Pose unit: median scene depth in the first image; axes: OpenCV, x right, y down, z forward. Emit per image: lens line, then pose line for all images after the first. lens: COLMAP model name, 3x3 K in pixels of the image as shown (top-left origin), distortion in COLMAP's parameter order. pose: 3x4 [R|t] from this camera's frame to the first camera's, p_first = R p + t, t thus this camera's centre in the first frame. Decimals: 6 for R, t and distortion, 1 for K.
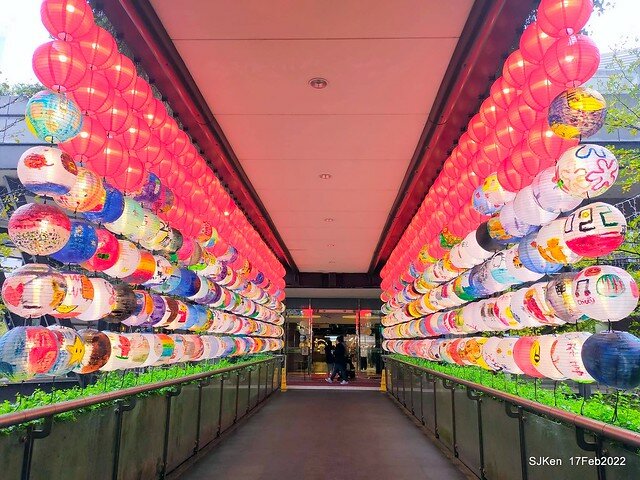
lens RADIAL K [[493.2, 0, 318.8], [0, 493.2, 236.5], [0, 0, 1]] dist [0.068087, -0.055693]
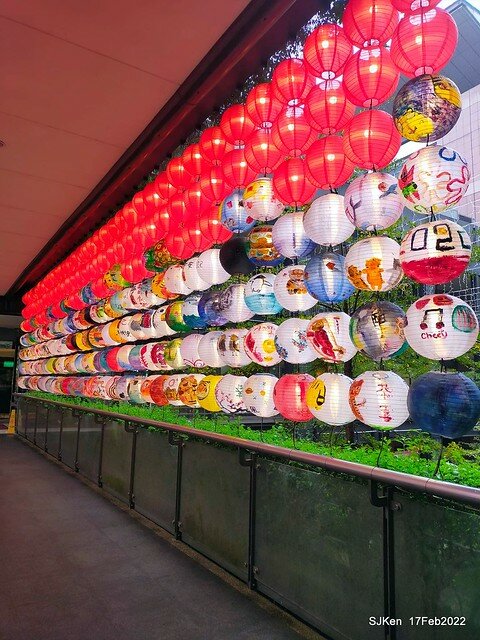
lens RADIAL K [[493.2, 0, 240.4], [0, 493.2, 319.9], [0, 0, 1]] dist [0.068087, -0.055693]
pose [[0.830323, 0.077184, 0.551912, -0.078599], [-0.128024, 0.990294, 0.054115, 0.044159], [-0.542378, -0.115591, 0.832145, 0.216129]]
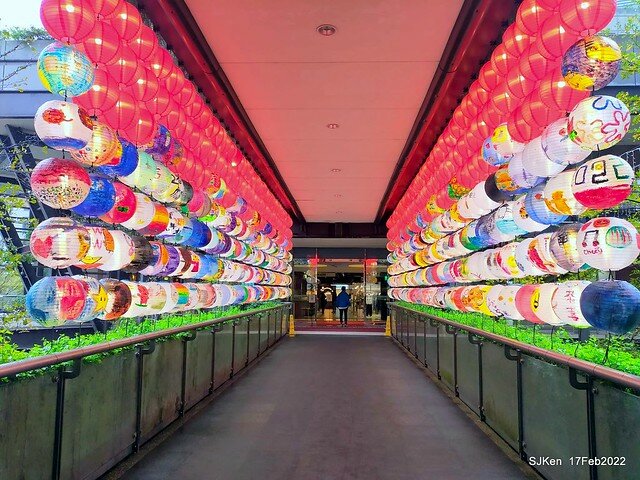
lens RADIAL K [[493.2, 0, 320.3], [0, 493.2, 238.2], [0, 0, 1]] dist [0.068087, -0.055693]
pose [[0.999961, -0.002293, -0.008514, -0.006302], [0.003181, 0.994380, 0.105826, -0.005016], [0.008224, -0.105848, 0.994348, -0.016718]]
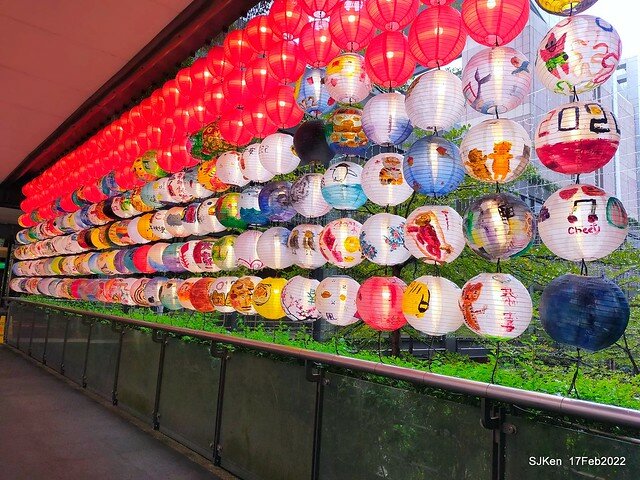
lens RADIAL K [[493.2, 0, 337.9], [0, 493.2, 237.3], [0, 0, 1]] dist [0.068087, -0.055693]
pose [[0.724209, 0.119438, 0.679158, -0.082000], [-0.190349, 0.981245, 0.030411, 0.079964], [-0.662789, -0.151301, 0.733361, 0.311102]]
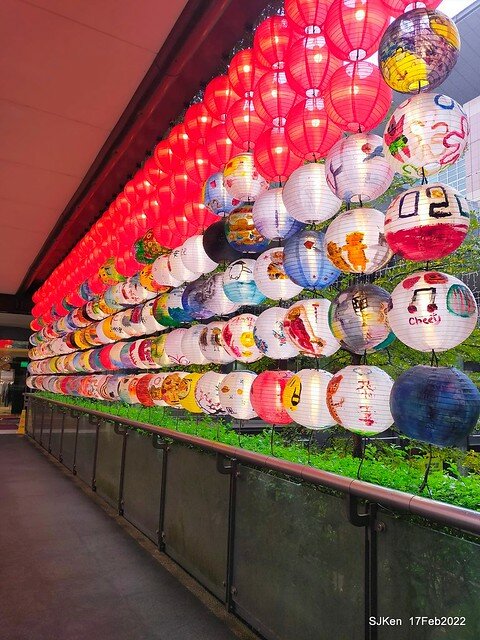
lens RADIAL K [[493.2, 0, 239.0], [0, 493.2, 322.8], [0, 0, 1]] dist [0.068087, -0.055693]
pose [[0.856184, 0.083250, 0.509921, -0.006326], [-0.131004, 0.989661, 0.058391, 0.054794], [-0.499788, -0.116795, 0.858237, 0.239674]]
